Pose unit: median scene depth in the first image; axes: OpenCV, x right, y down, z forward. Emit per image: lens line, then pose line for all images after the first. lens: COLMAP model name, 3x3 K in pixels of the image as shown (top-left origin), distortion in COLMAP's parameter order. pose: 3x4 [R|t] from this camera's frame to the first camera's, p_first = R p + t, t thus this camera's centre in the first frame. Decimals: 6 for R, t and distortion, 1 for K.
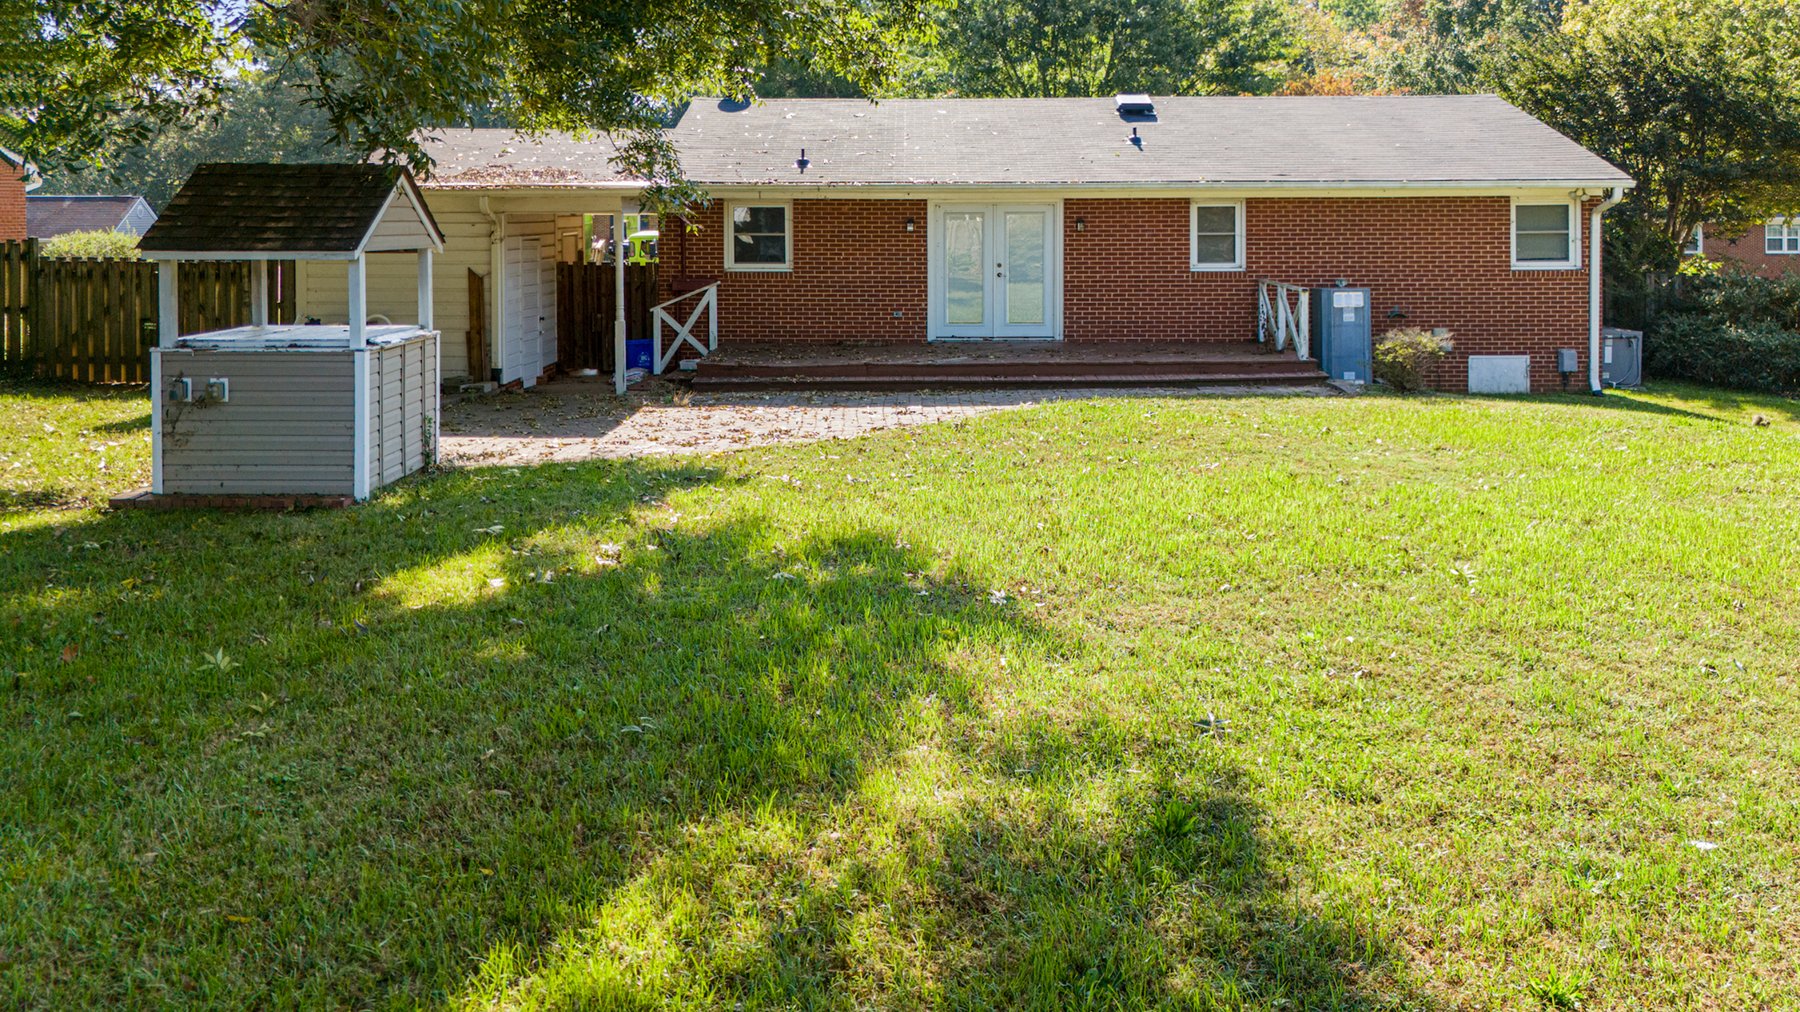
lens RADIAL K [[1313.4, 0, 900.0], [0, 1313.4, 506.0], [0, 0, 1]] dist [0.053391, 0.000951]
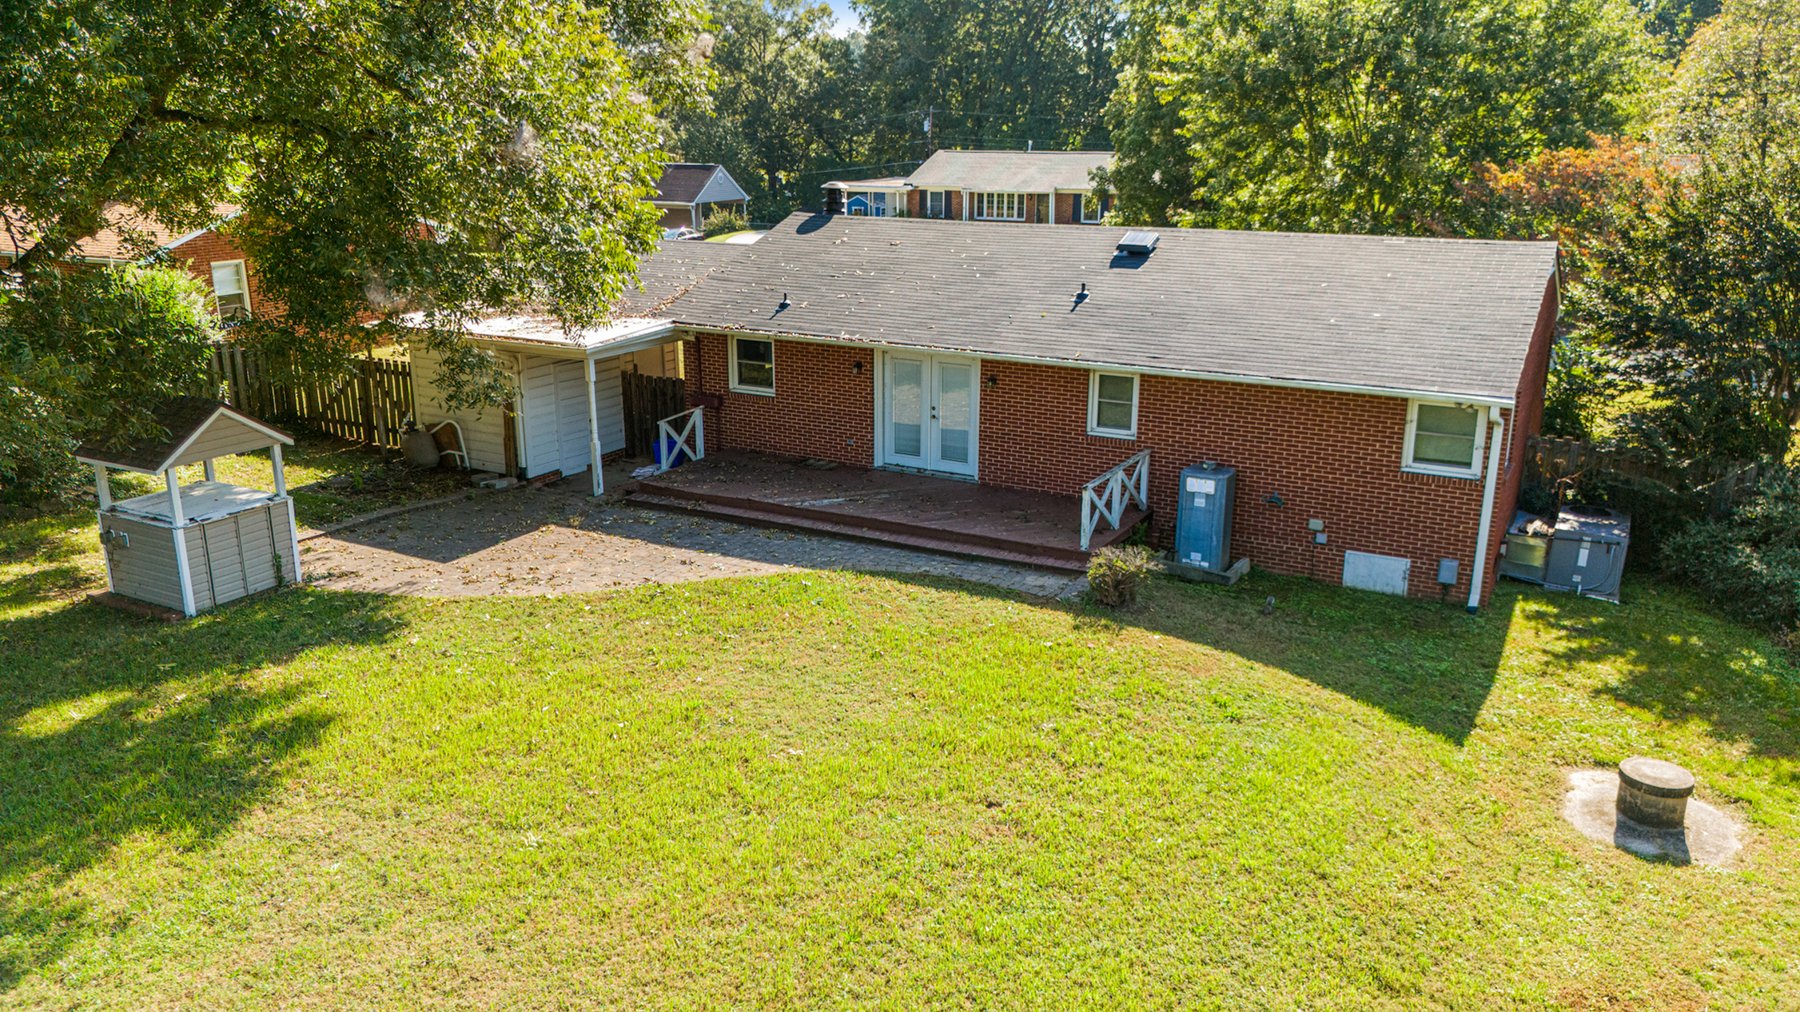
lens RADIAL K [[1313.4, 0, 900.0], [0, 1313.4, 506.0], [0, 0, 1]] dist [0.053391, 0.000951]
pose [[0.884331, 0.140160, -0.445325, 0.578149], [-0.108153, 0.989426, 0.096638, -0.208659], [0.454161, -0.037297, 0.890139, -0.037649]]
